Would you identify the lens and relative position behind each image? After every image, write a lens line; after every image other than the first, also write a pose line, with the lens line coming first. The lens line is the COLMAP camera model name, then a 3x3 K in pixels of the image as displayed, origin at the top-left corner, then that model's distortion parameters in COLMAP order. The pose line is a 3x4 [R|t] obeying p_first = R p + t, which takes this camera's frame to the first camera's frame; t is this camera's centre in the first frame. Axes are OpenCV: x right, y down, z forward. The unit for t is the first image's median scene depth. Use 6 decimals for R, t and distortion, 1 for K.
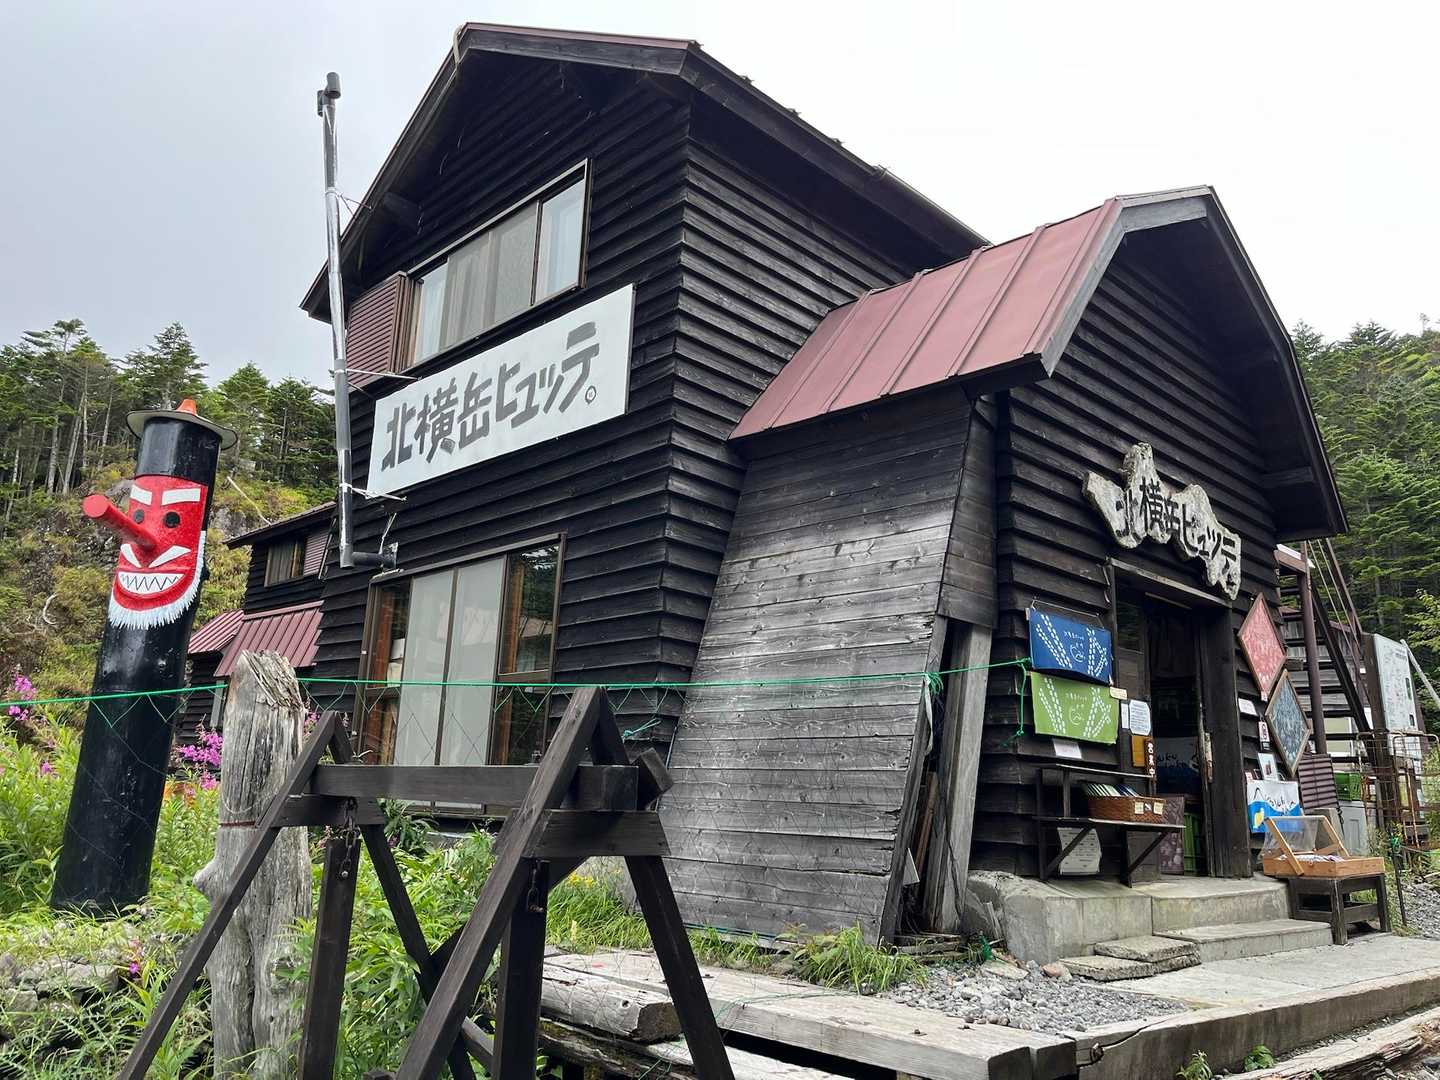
lens RADIAL K [[1107.9, 0, 720.2], [0, 1107.9, 545.9], [0, 0, 1]] dist [0.008790, -0.002156]
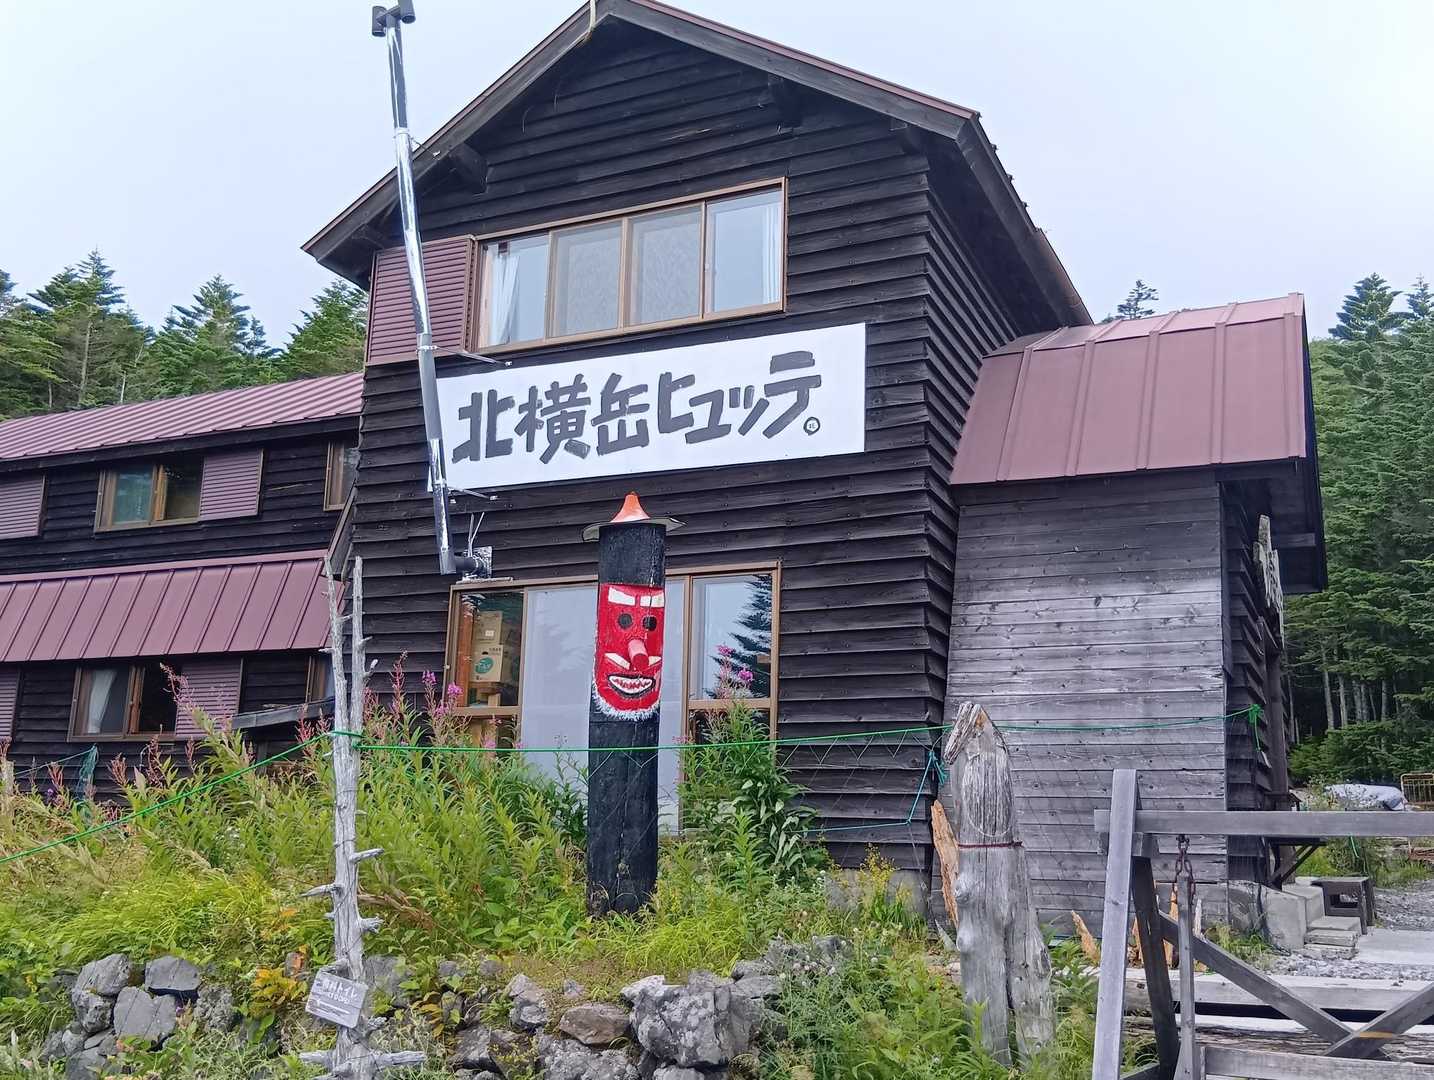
lens RADIAL K [[1420.7, 0, 717.3], [0, 1420.7, 532.4], [0, 0, 1]] dist [0.027401, 0.000000]
pose [[0.931086, 0.062335, 0.359435, -0.621582], [-0.068876, 0.997611, 0.005409, -0.038997], [-0.358239, -0.029792, 0.933155, -0.166236]]
